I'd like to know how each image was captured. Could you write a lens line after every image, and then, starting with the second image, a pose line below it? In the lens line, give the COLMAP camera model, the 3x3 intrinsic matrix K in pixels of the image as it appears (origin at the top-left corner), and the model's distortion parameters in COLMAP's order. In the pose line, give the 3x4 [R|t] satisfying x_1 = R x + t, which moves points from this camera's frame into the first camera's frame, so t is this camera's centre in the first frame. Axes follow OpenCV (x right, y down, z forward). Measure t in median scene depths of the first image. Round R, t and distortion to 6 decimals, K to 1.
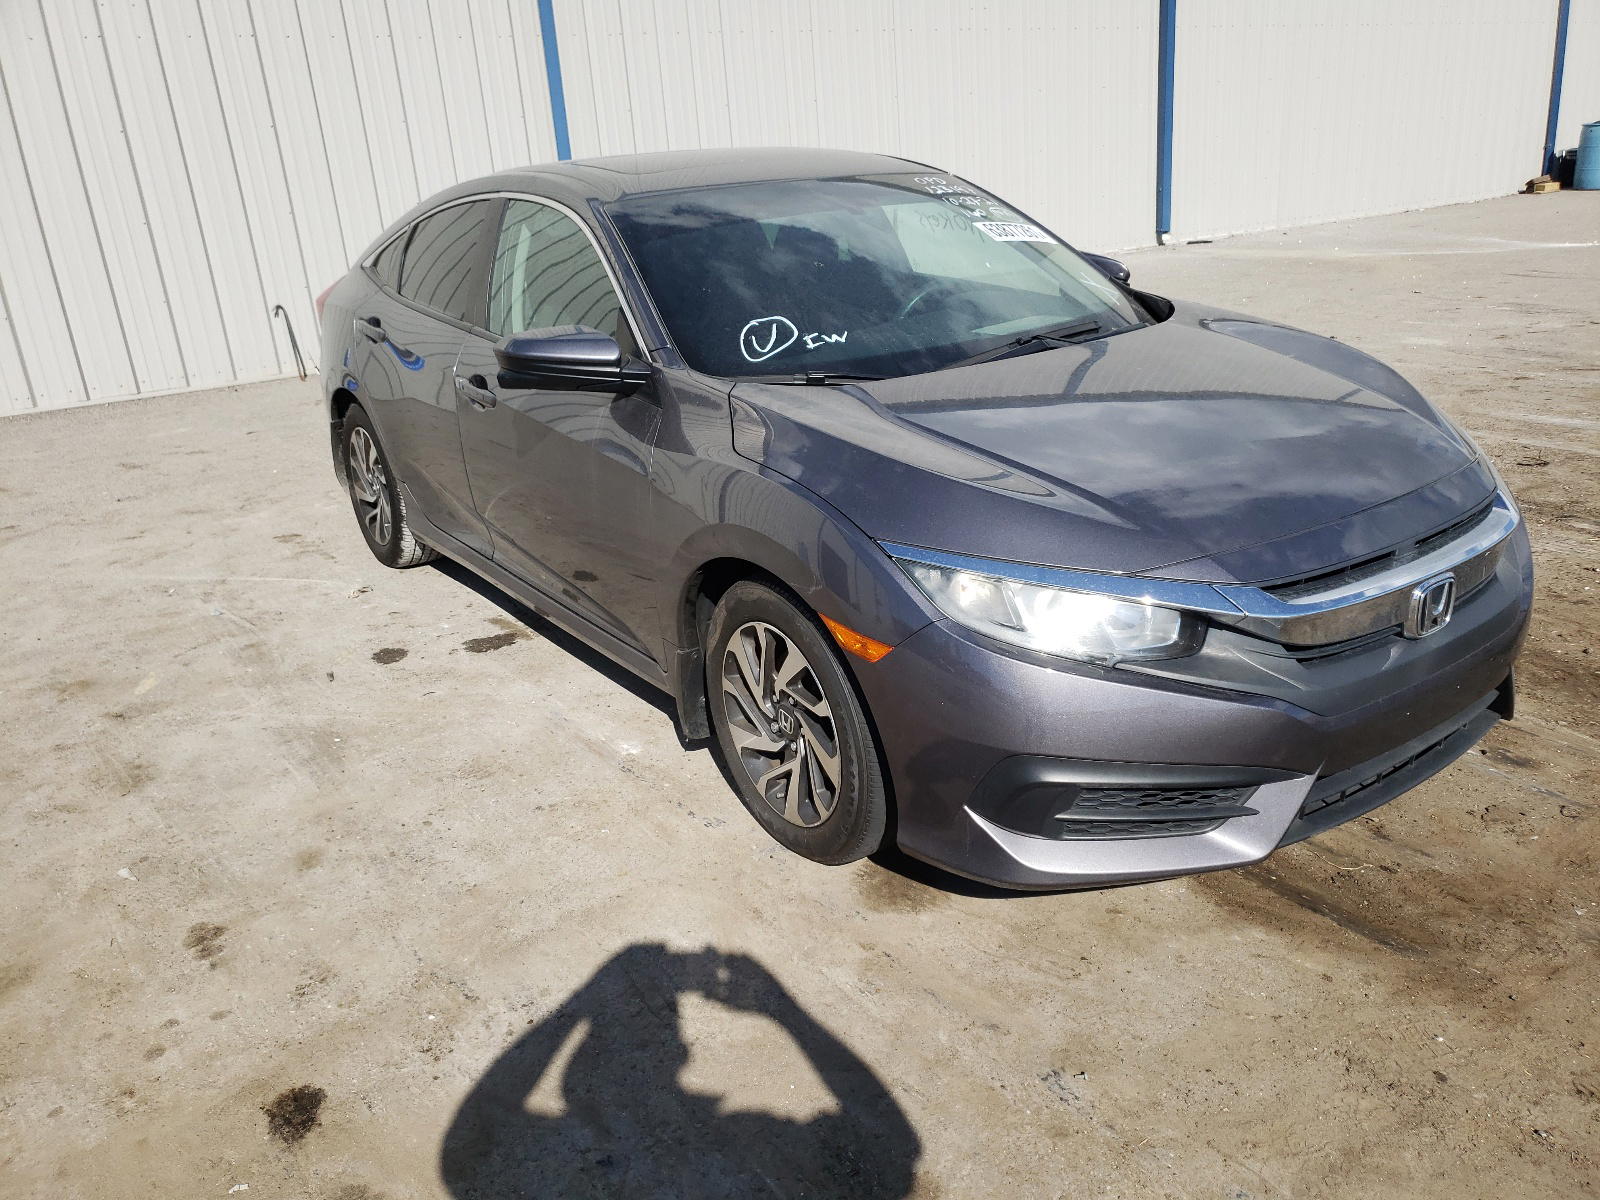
lens RADIAL K [[1227.1, 0, 799.2], [0, 1227.1, 606.0], [0, 0, 1]] dist [0.007768, 0.009298]
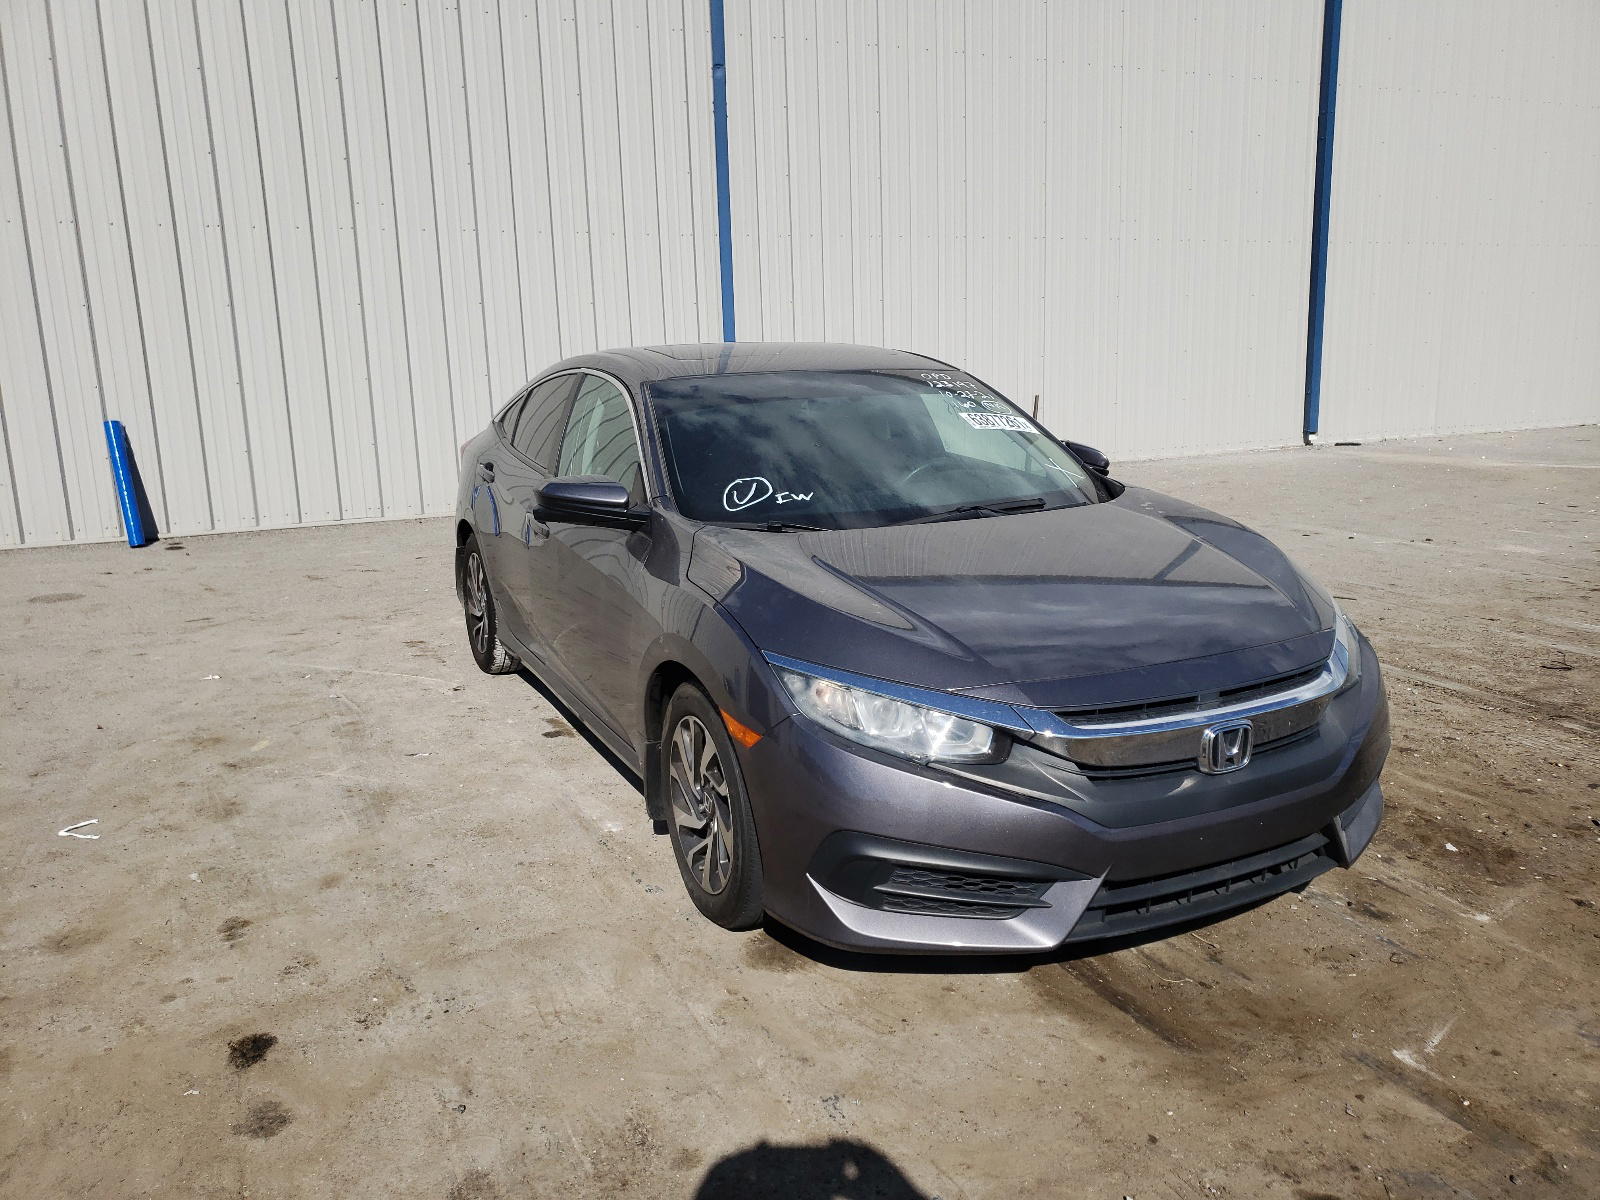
lens RADIAL K [[1227.1, 0, 804.2], [0, 1227.1, 597.6], [0, 0, 1]] dist [0.007768, 0.009298]
pose [[0.985082, 0.073795, -0.155461, 0.246326], [-0.095366, 0.986079, -0.136208, 0.048912], [0.143246, 0.149002, 0.978406, -0.187517]]
